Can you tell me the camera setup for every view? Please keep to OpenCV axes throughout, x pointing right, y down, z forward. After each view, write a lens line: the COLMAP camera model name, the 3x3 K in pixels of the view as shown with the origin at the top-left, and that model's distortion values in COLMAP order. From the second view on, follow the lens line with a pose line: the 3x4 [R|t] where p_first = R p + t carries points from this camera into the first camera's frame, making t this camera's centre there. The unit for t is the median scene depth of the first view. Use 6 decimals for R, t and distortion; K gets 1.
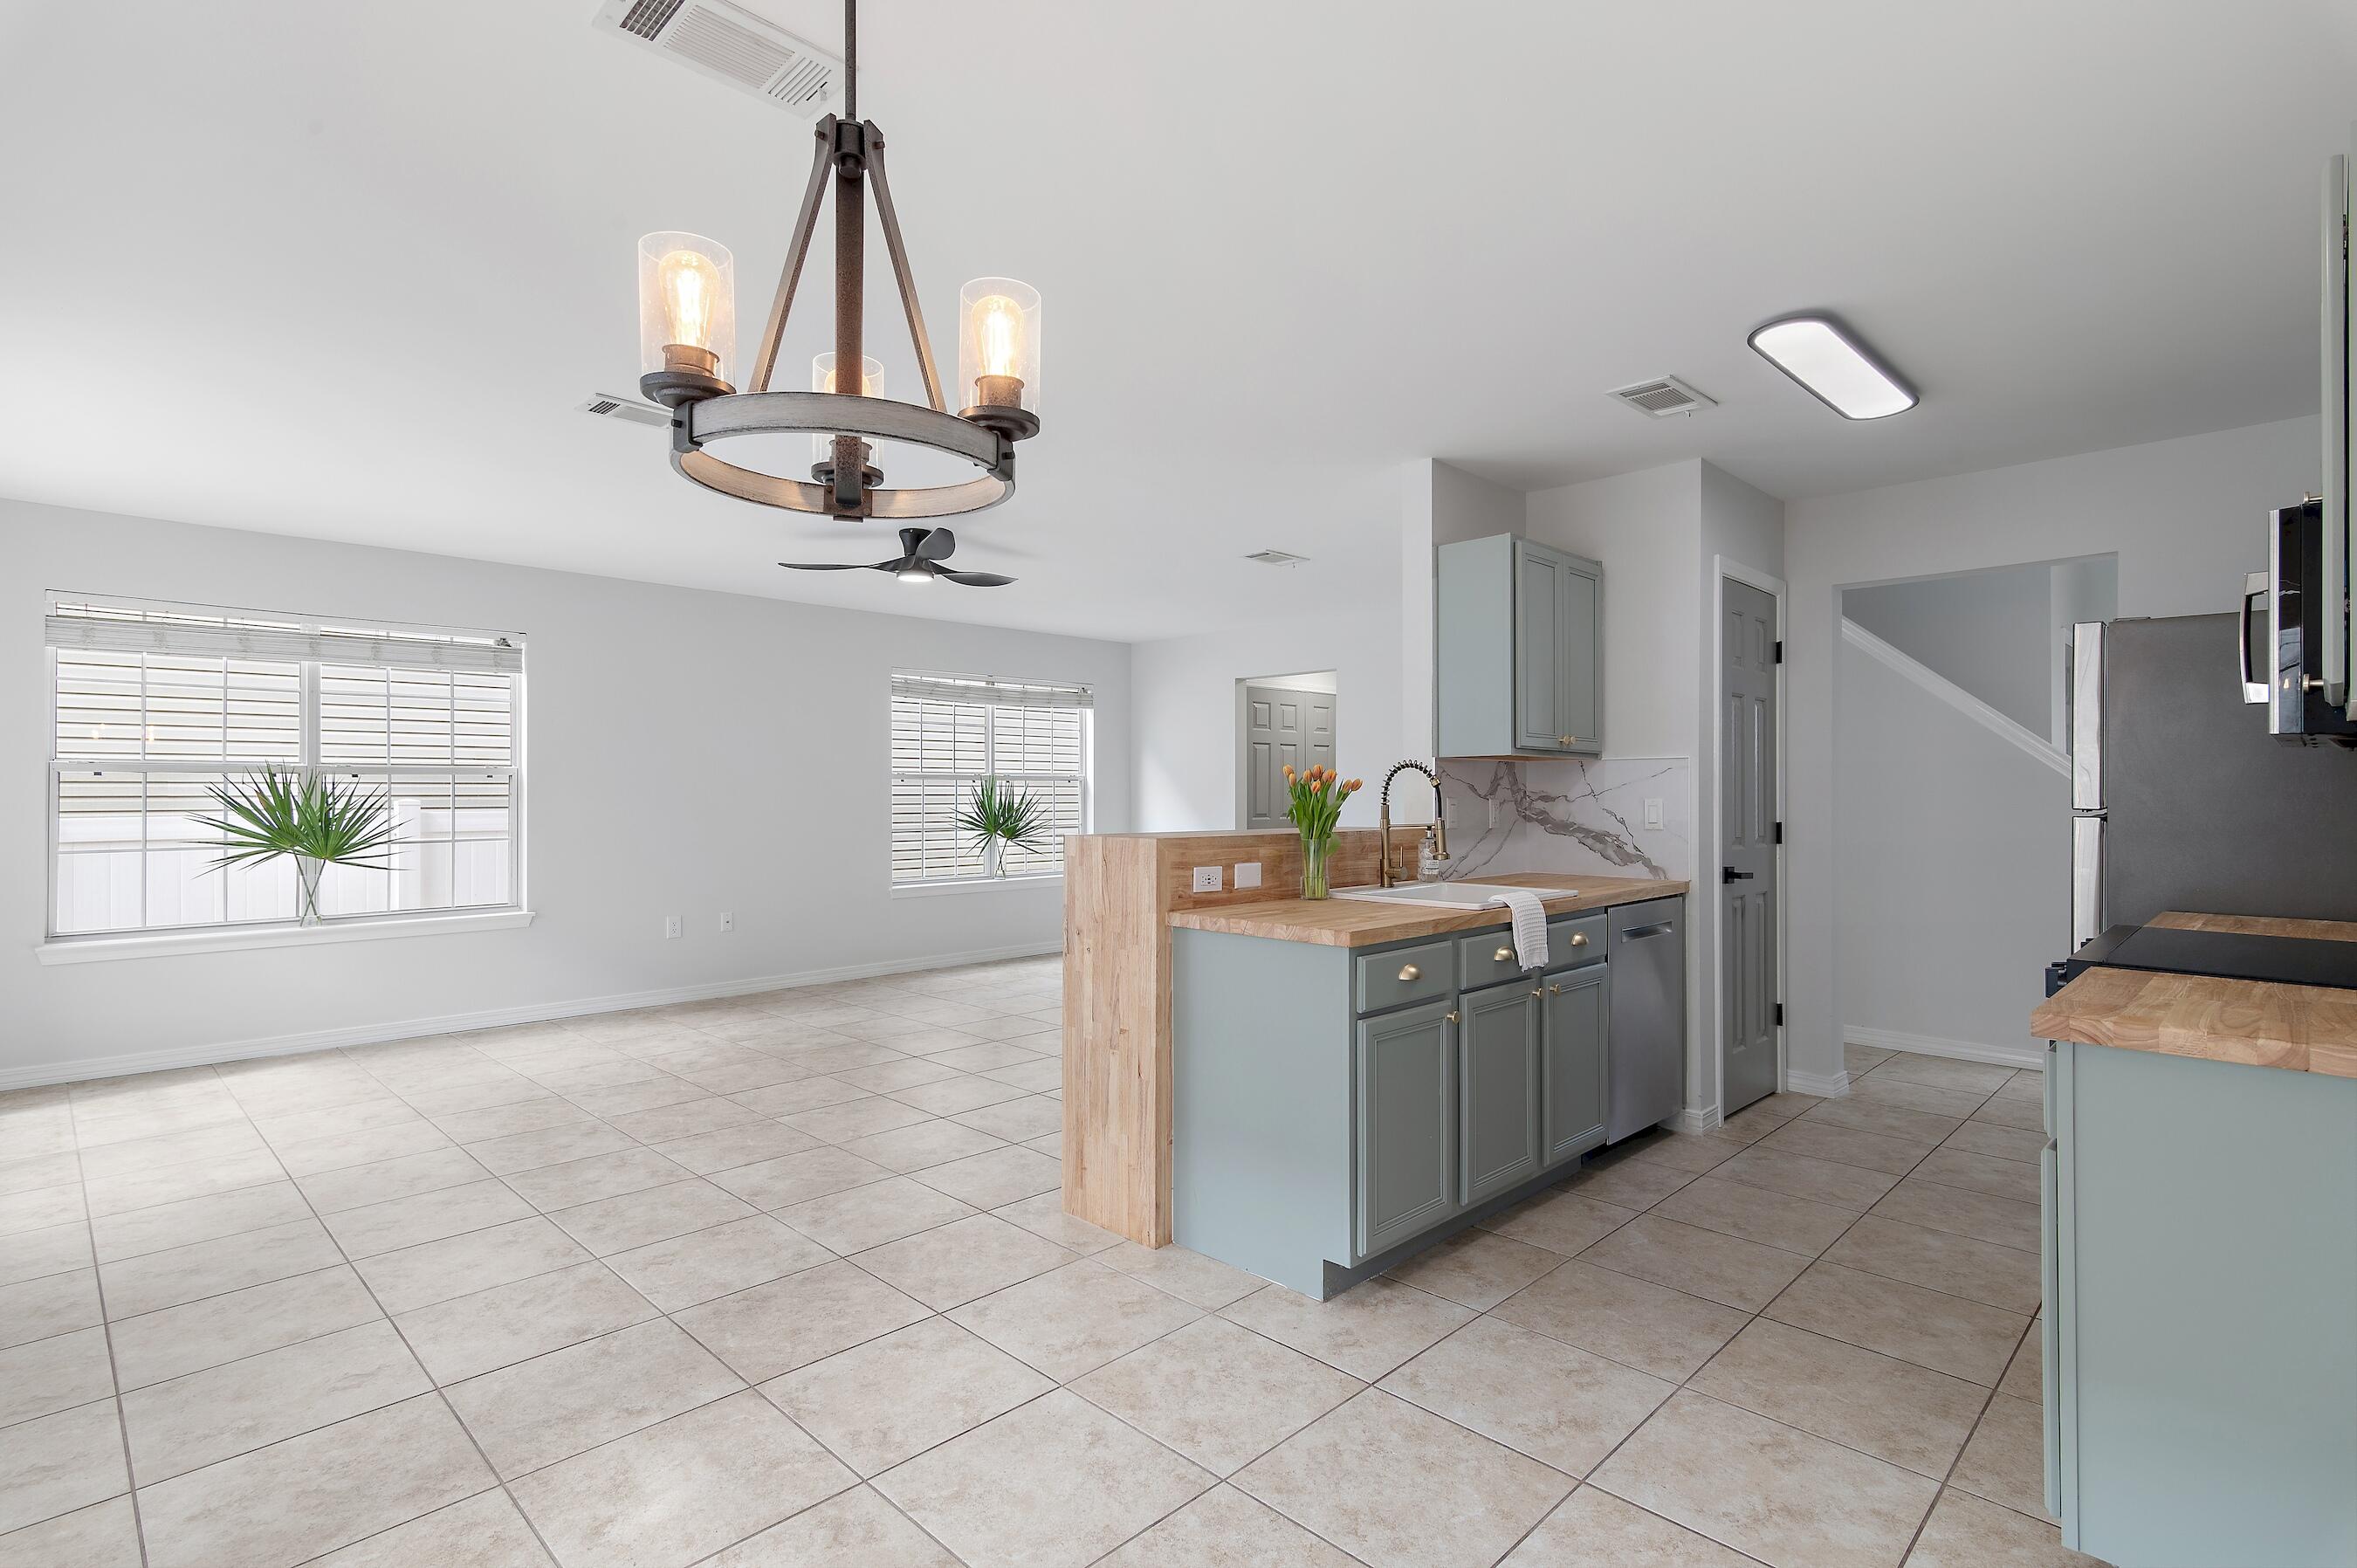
lens RADIAL K [[1141.3, 0, 1178.5], [0, 1141.3, 784.0], [0, 0, 1]] dist [0.013204, -0.000008]
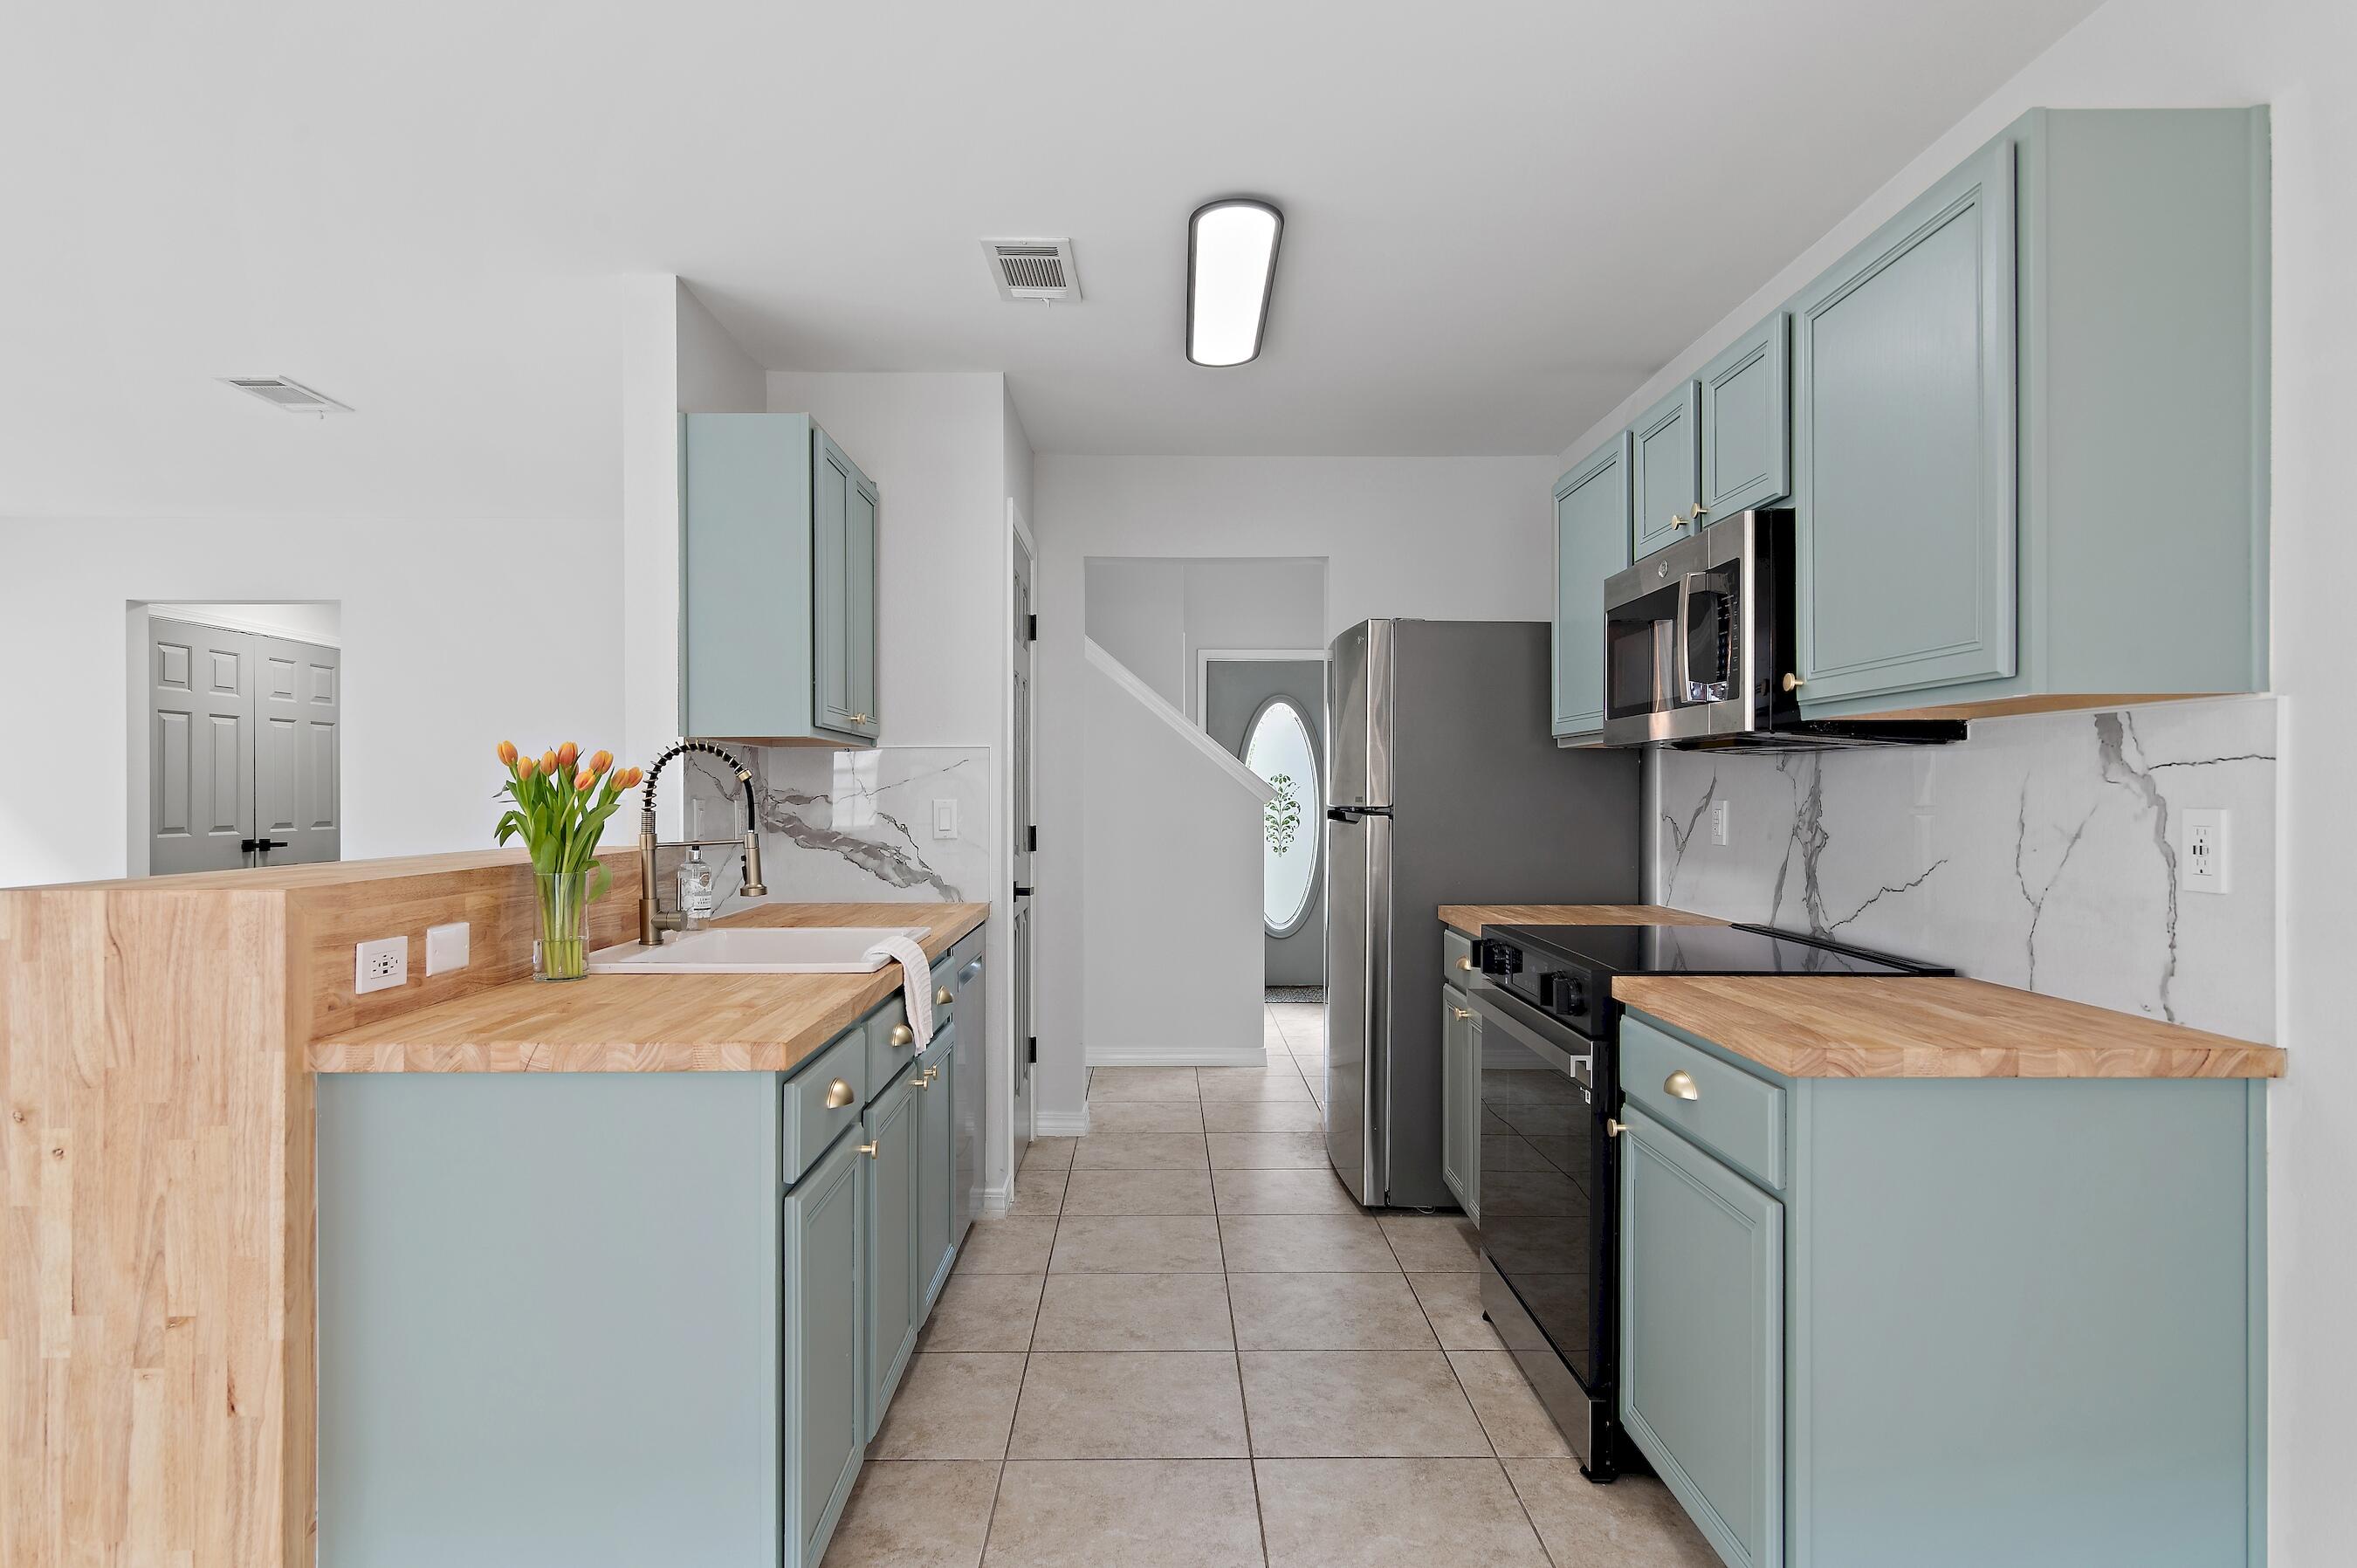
lens RADIAL K [[1298.3, 0, 1179.3], [0, 1298.3, 794.0], [0, 0, 1]] dist [0.005185, 0.000613]
pose [[0.698027, -0.001821, 0.716069, -0.108440], [-0.004074, 0.999970, 0.006515, 0.003173], [-0.716060, -0.007465, 0.697999, 0.279534]]
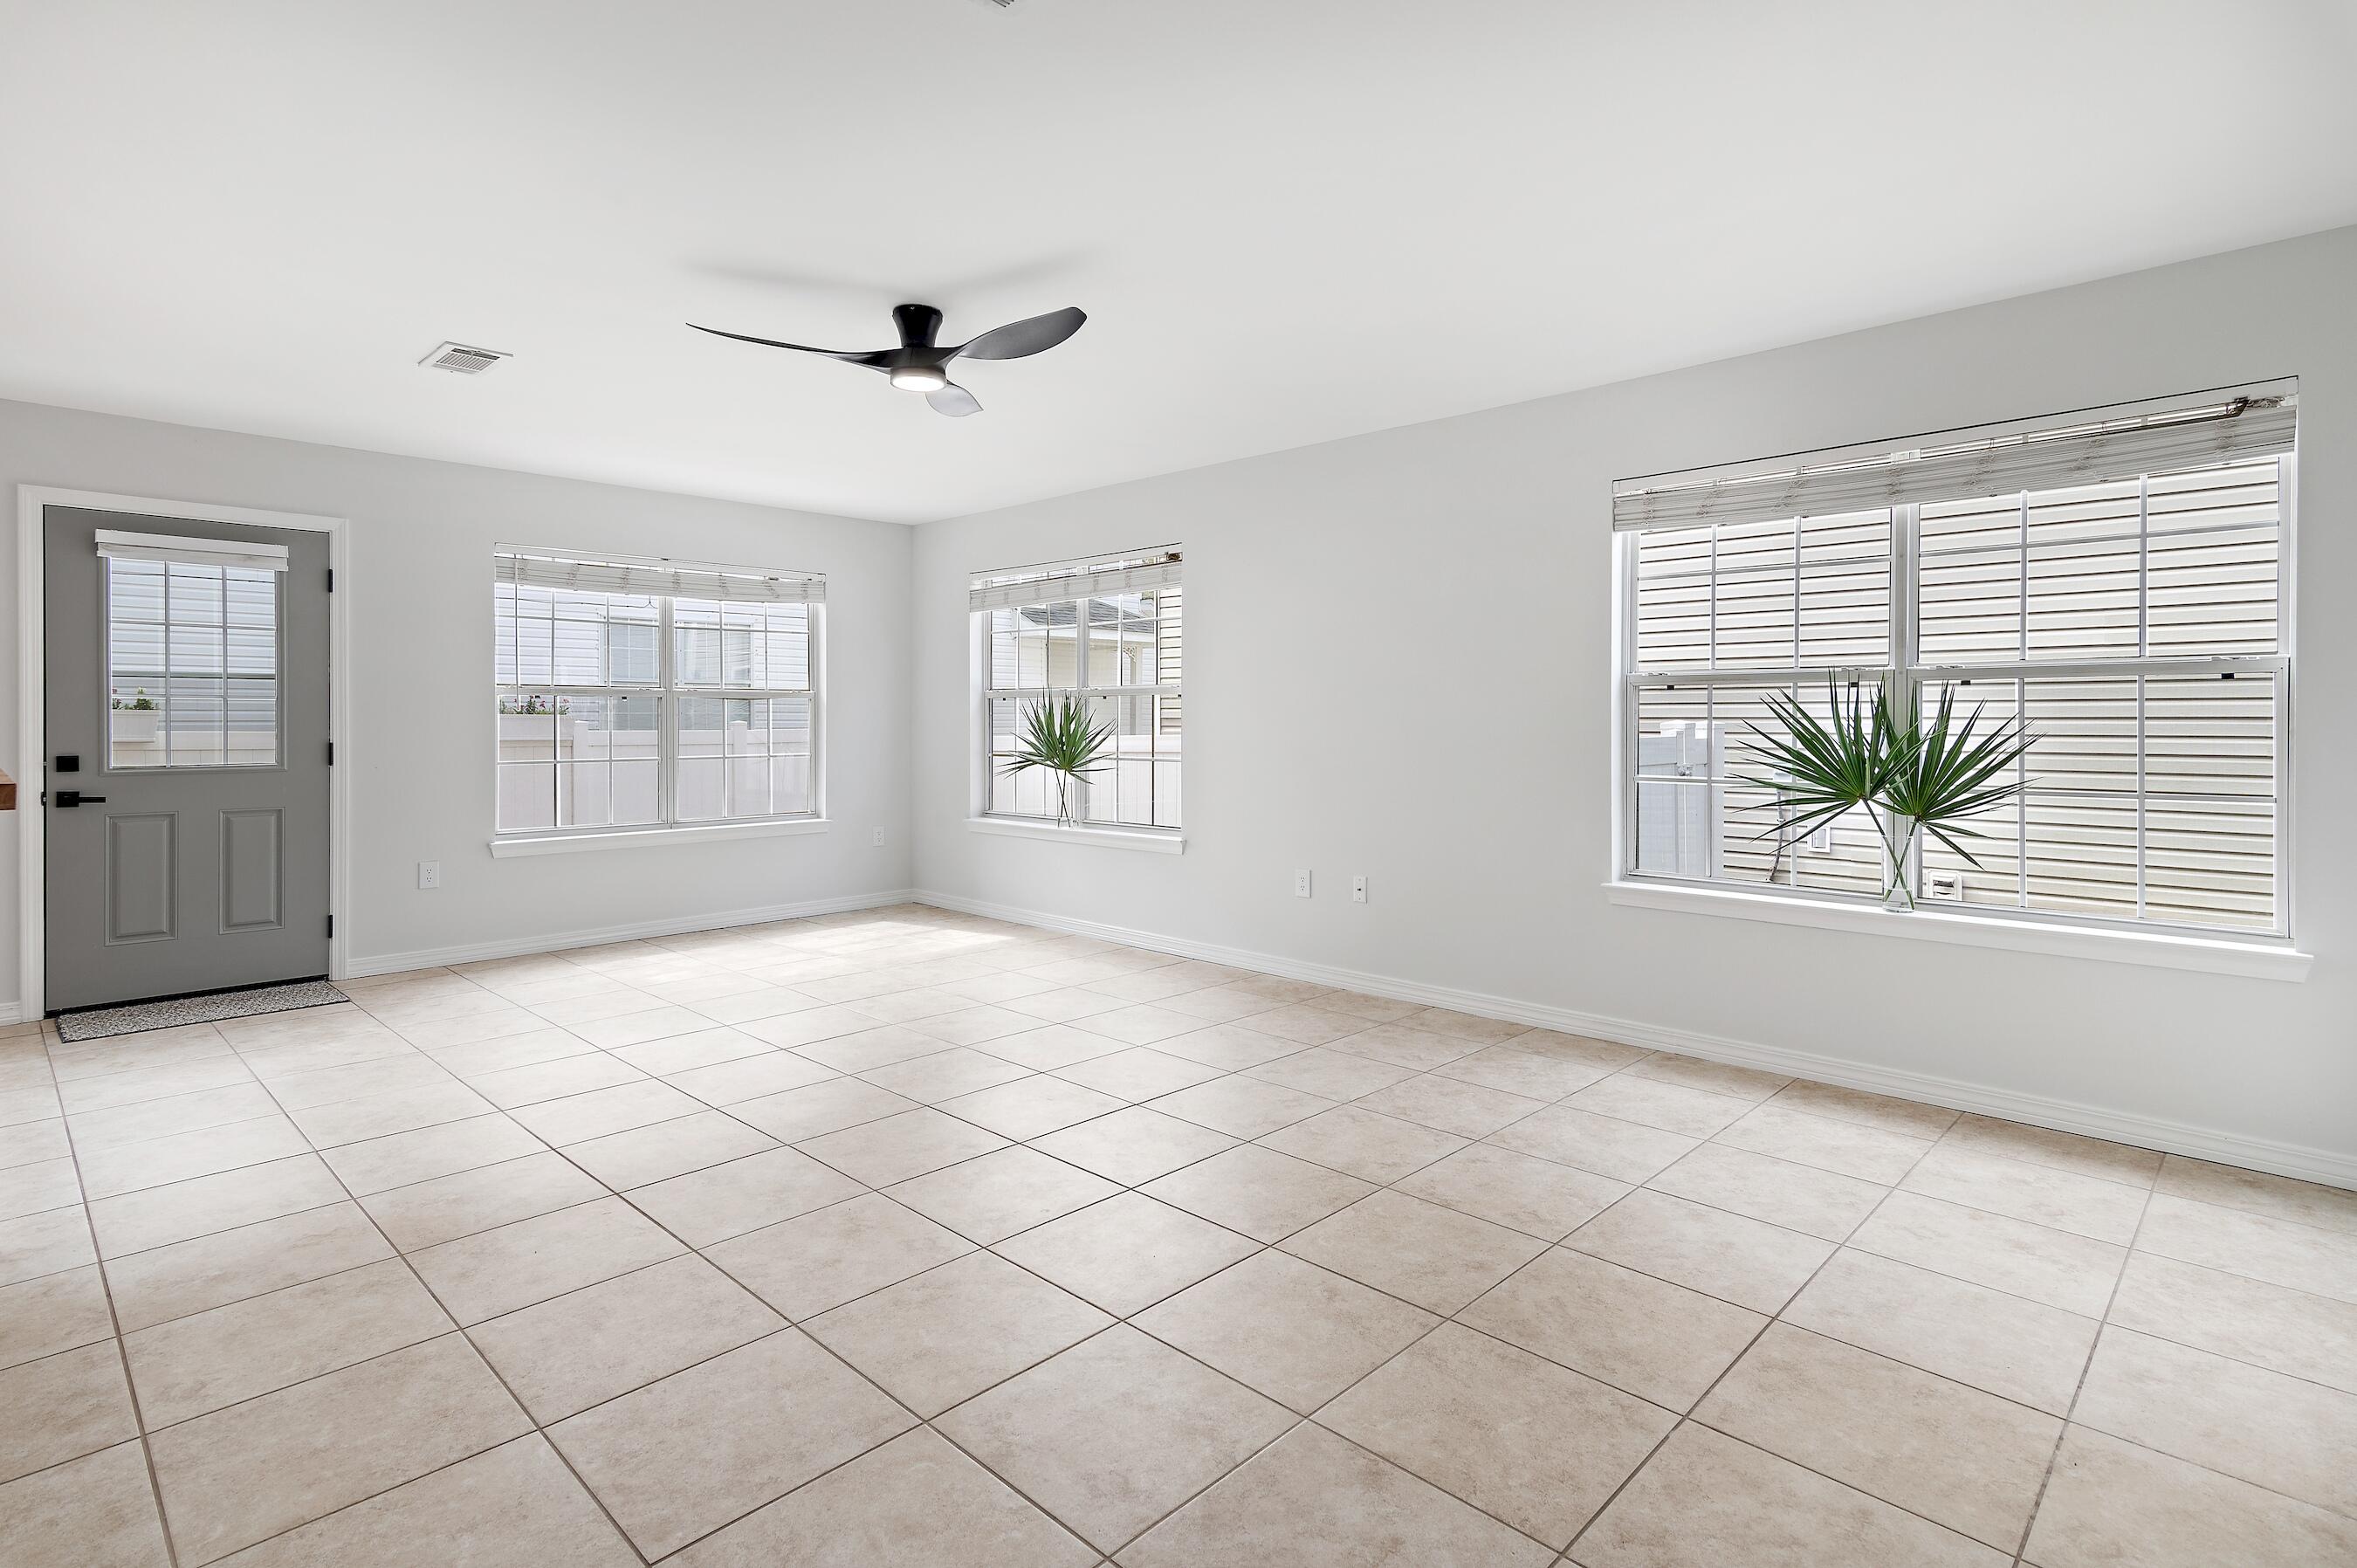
lens RADIAL K [[1165.0, 0, 1174.8], [0, 1165.0, 720.8], [0, 0, 1]] dist [0.020258, 0.000220]
pose [[0.009210, 0.003232, -0.999952, 0.582310], [0.008308, 0.999960, 0.003309, 0.016696], [0.999923, -0.008338, 0.009182, 1.467983]]
